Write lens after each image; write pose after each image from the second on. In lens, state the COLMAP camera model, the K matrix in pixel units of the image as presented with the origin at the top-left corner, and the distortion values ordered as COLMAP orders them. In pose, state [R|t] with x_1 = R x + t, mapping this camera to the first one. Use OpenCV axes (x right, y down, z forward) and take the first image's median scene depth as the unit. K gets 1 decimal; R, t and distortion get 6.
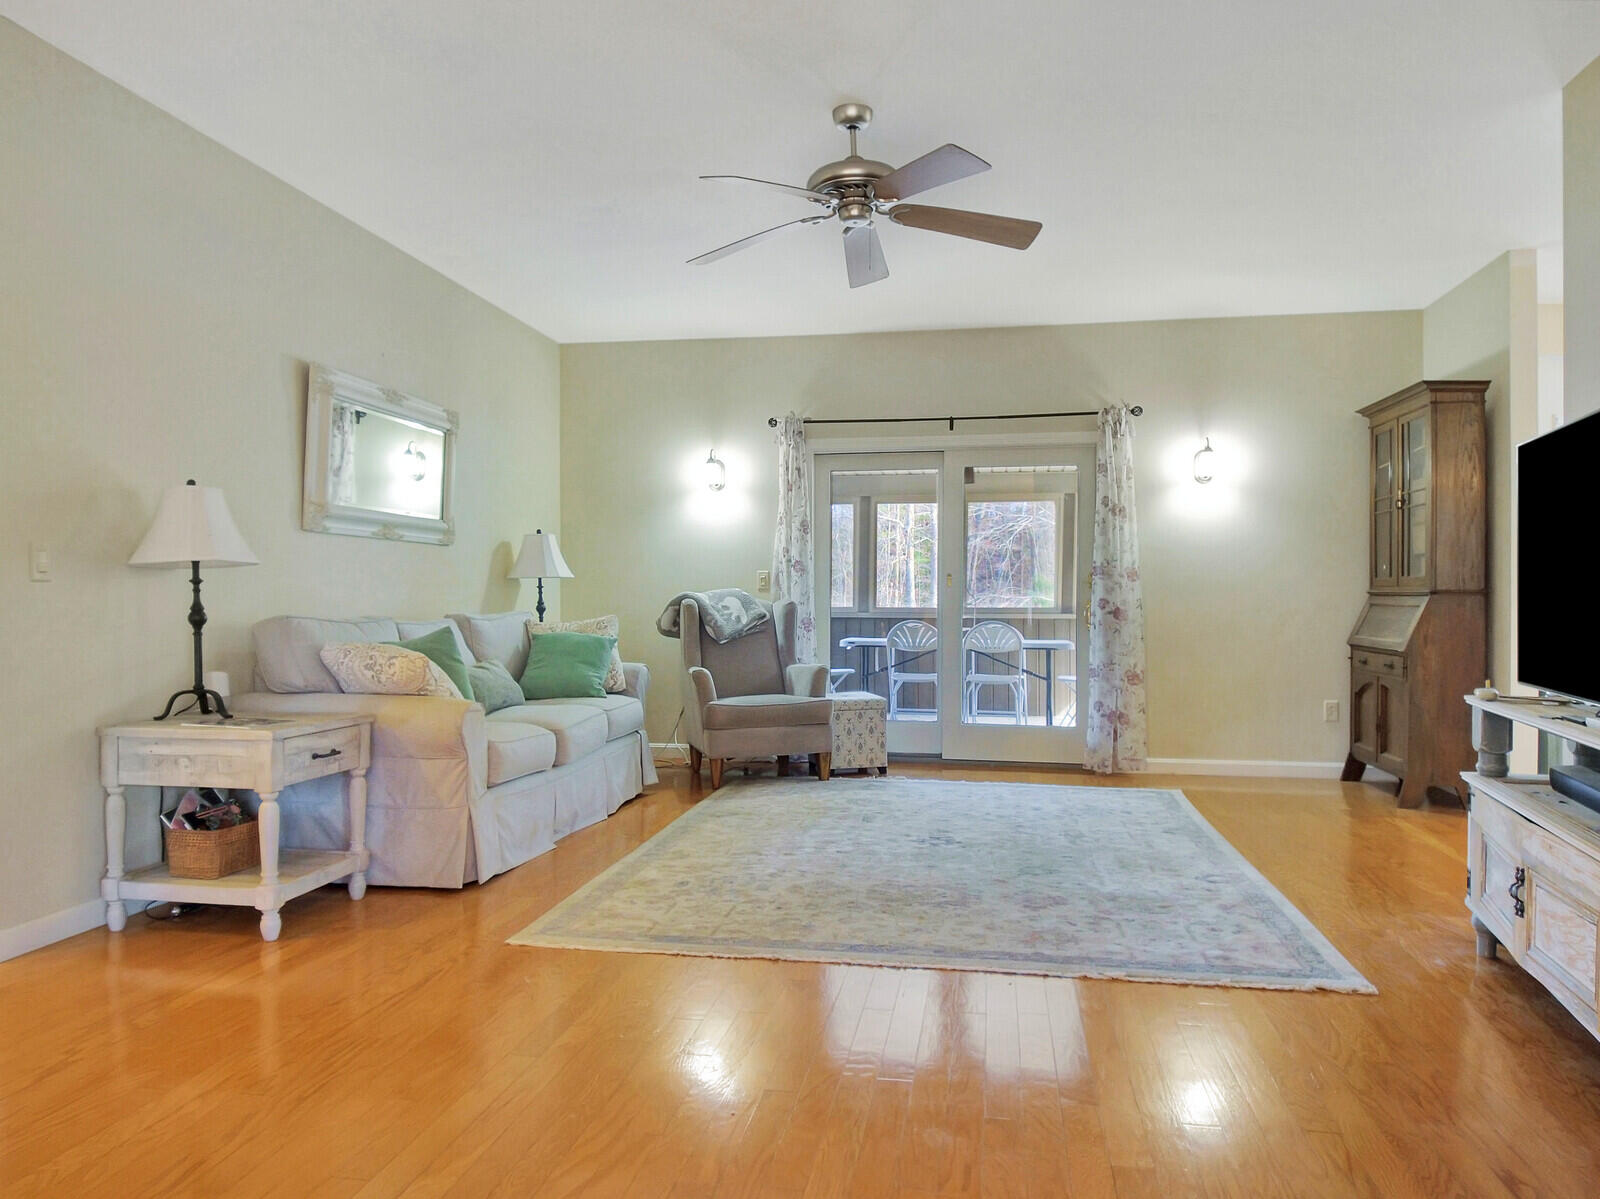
lens RADIAL K [[1092.0, 0, 800.0], [0, 1092.0, 599.5], [0, 0, 1]] dist [0.030135, -0.004051]
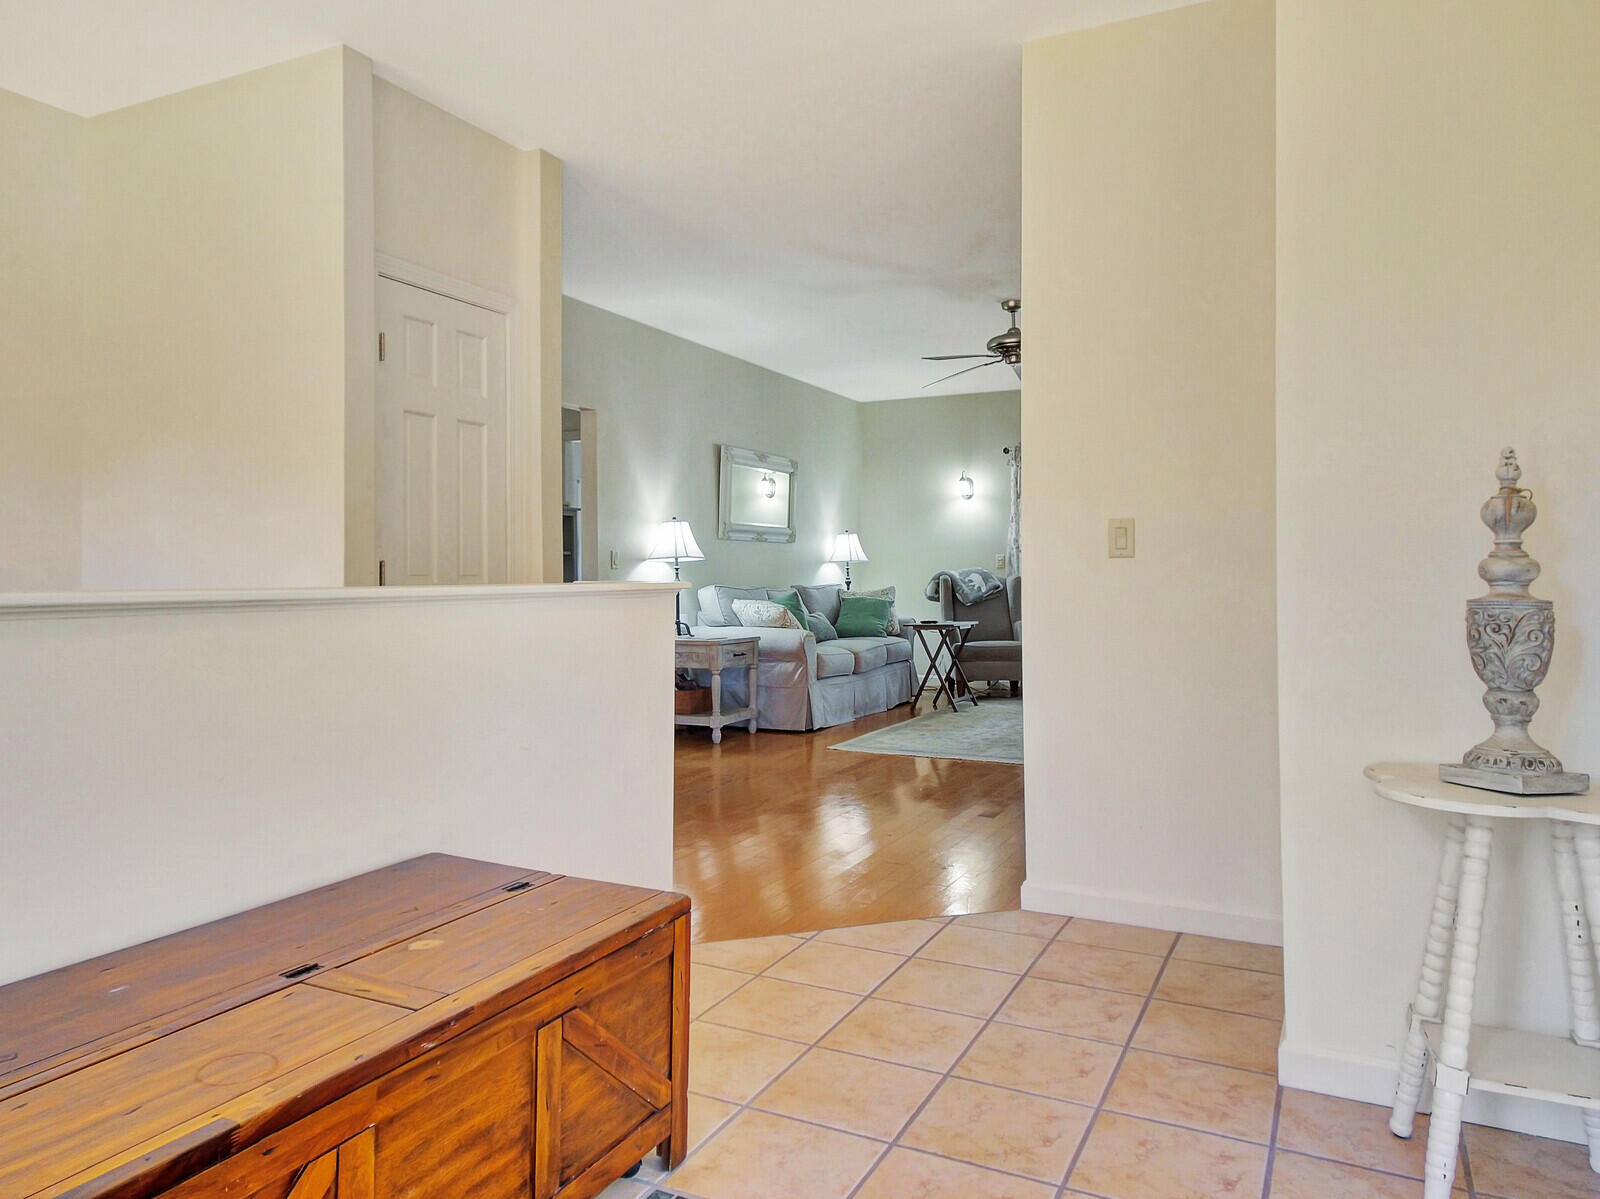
lens RADIAL K [[1092.0, 0, 800.0], [0, 1092.0, 599.5], [0, 0, 1]] dist [0.030135, -0.004051]
pose [[0.959688, 0.001883, -0.281062, 0.176435], [0.004459, 0.999750, 0.021923, -0.001082], [0.281033, -0.022293, 0.959439, -0.668108]]
